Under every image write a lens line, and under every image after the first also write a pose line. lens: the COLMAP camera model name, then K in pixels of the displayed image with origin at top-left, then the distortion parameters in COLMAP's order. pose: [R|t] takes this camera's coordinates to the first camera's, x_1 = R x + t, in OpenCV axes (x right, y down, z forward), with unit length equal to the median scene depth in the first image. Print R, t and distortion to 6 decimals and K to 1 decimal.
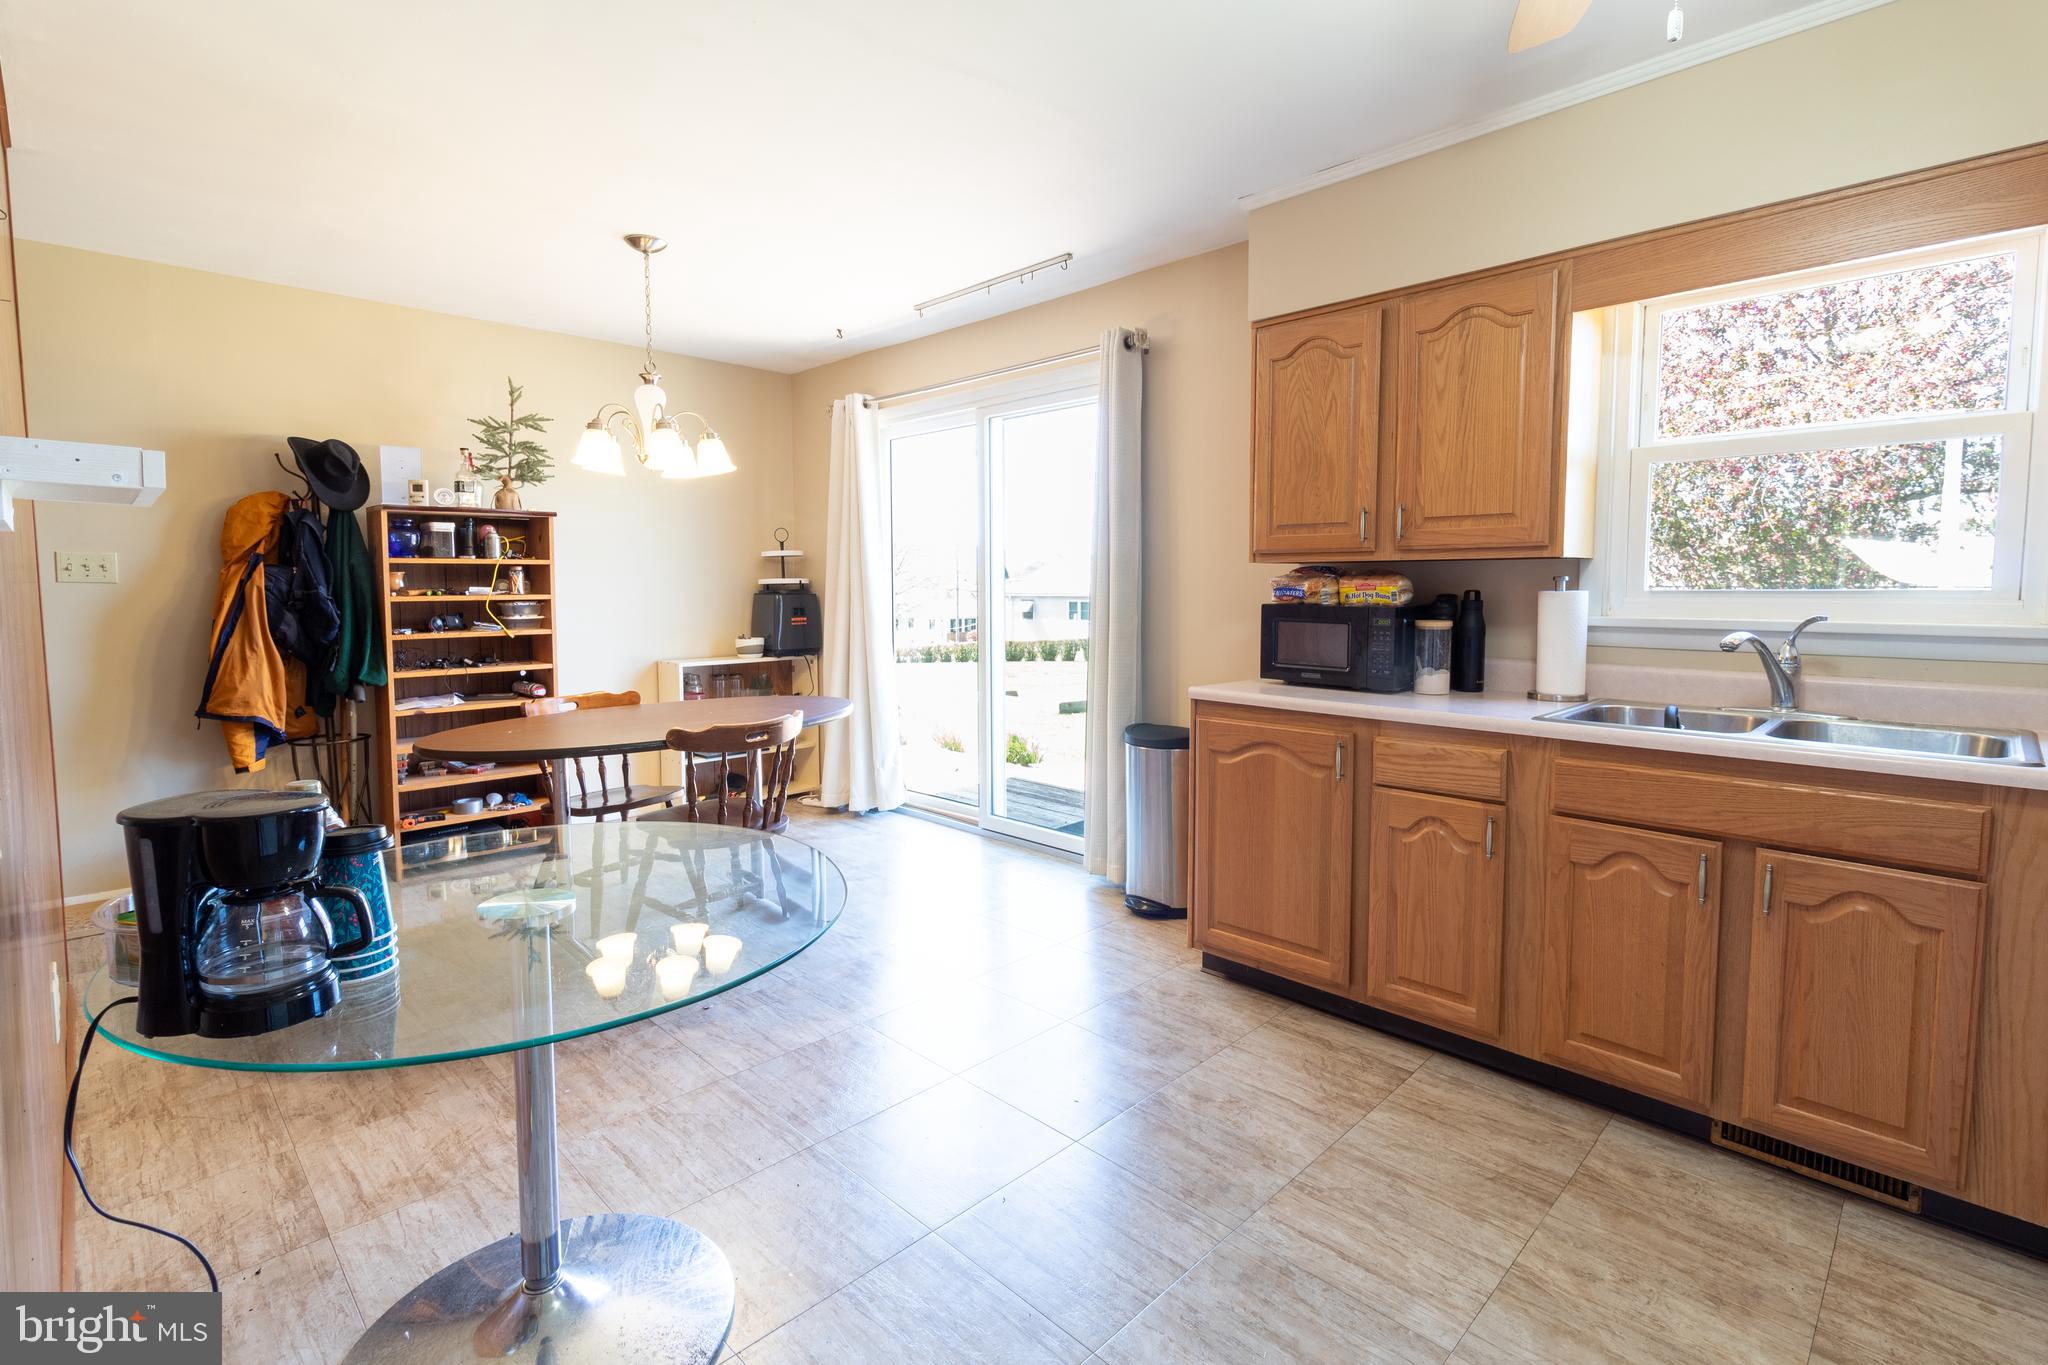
lens RADIAL K [[949.1, 0, 1037.6], [0, 949.1, 649.5], [0, 0, 1]] dist [0.001153, -0.000066]
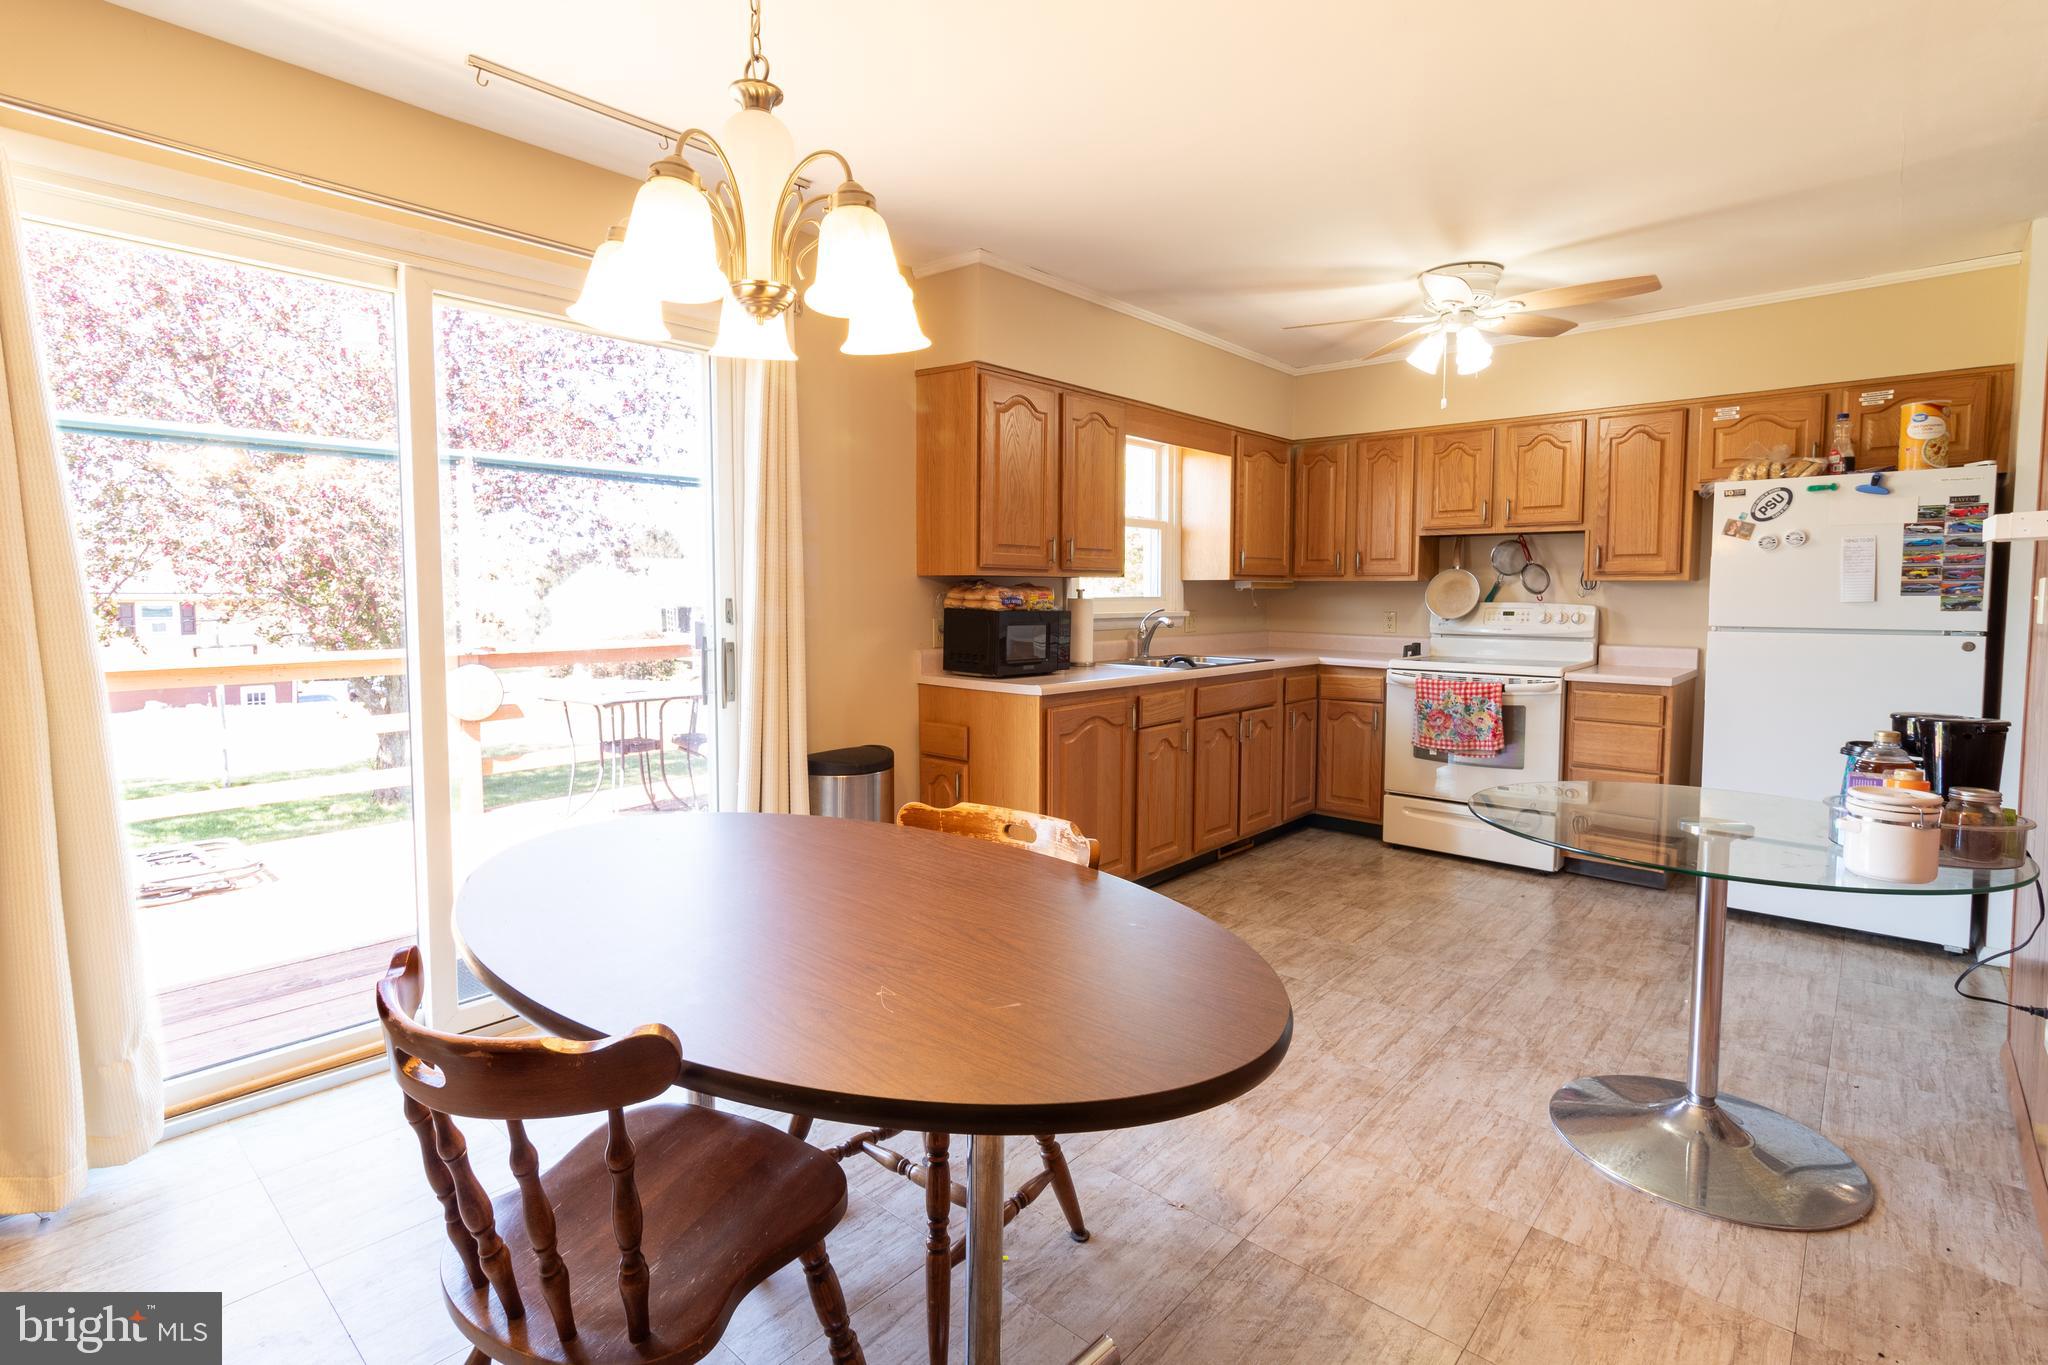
lens RADIAL K [[949.1, 0, 1037.6], [0, 949.1, 649.5], [0, 0, 1]] dist [0.001153, -0.000066]
pose [[-0.049425, -0.060308, 0.996955, -1.381090], [0.067046, 0.995723, 0.063558, -0.108512], [-0.996525, 0.069983, -0.045170, 1.508235]]
